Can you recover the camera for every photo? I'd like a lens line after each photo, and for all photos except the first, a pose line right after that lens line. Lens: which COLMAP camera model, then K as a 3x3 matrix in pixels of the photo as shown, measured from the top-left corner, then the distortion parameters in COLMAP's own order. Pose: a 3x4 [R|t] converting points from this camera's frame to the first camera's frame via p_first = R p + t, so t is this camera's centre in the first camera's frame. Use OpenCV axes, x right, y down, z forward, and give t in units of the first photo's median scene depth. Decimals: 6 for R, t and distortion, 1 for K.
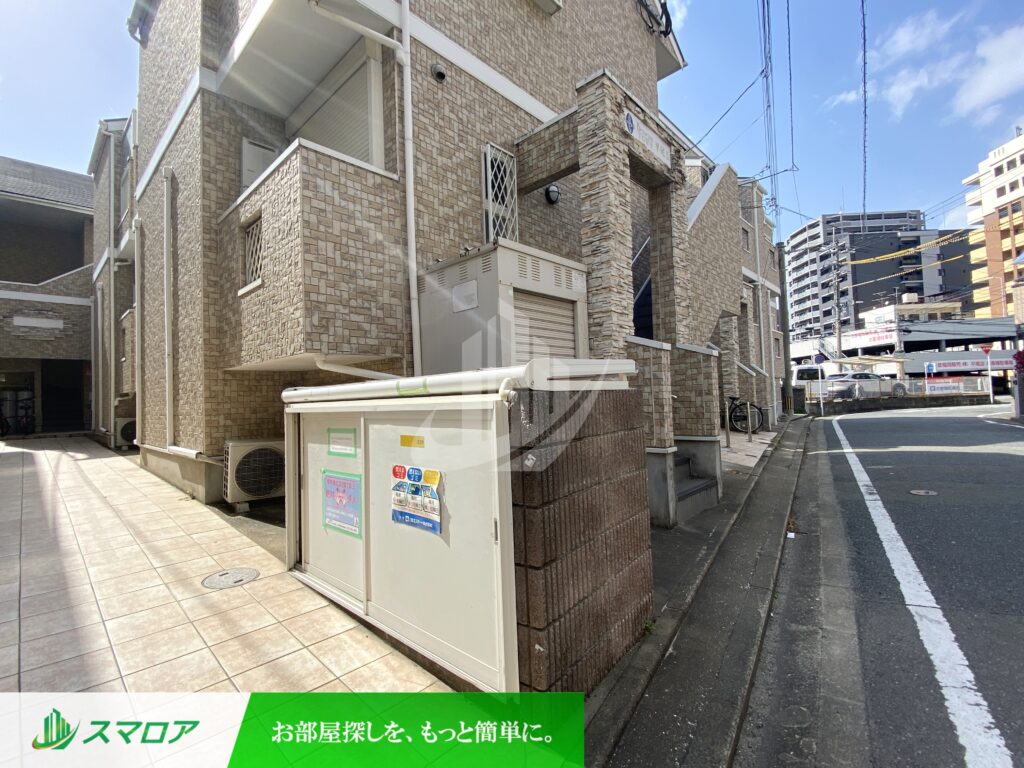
lens RADIAL K [[461.3, 0, 512.0], [0, 461.3, 384.0], [0, 0, 1]] dist [-0.003557, -0.000398]
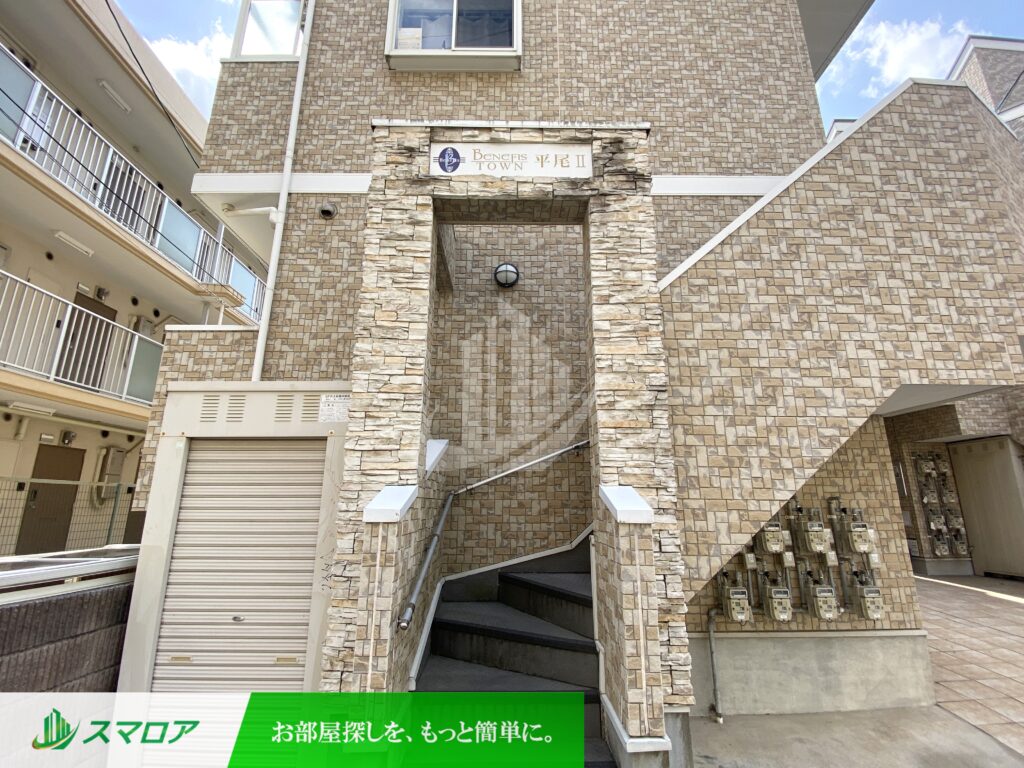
lens RADIAL K [[464.2, 0, 512.0], [0, 464.2, 384.0], [0, 0, 1]] dist [0.001821, 0.000058]
pose [[0.684431, -0.145303, -0.714452, 0.779423], [-0.002527, 0.979461, -0.201620, -0.110886], [0.729074, 0.139801, 0.670006, 0.677254]]
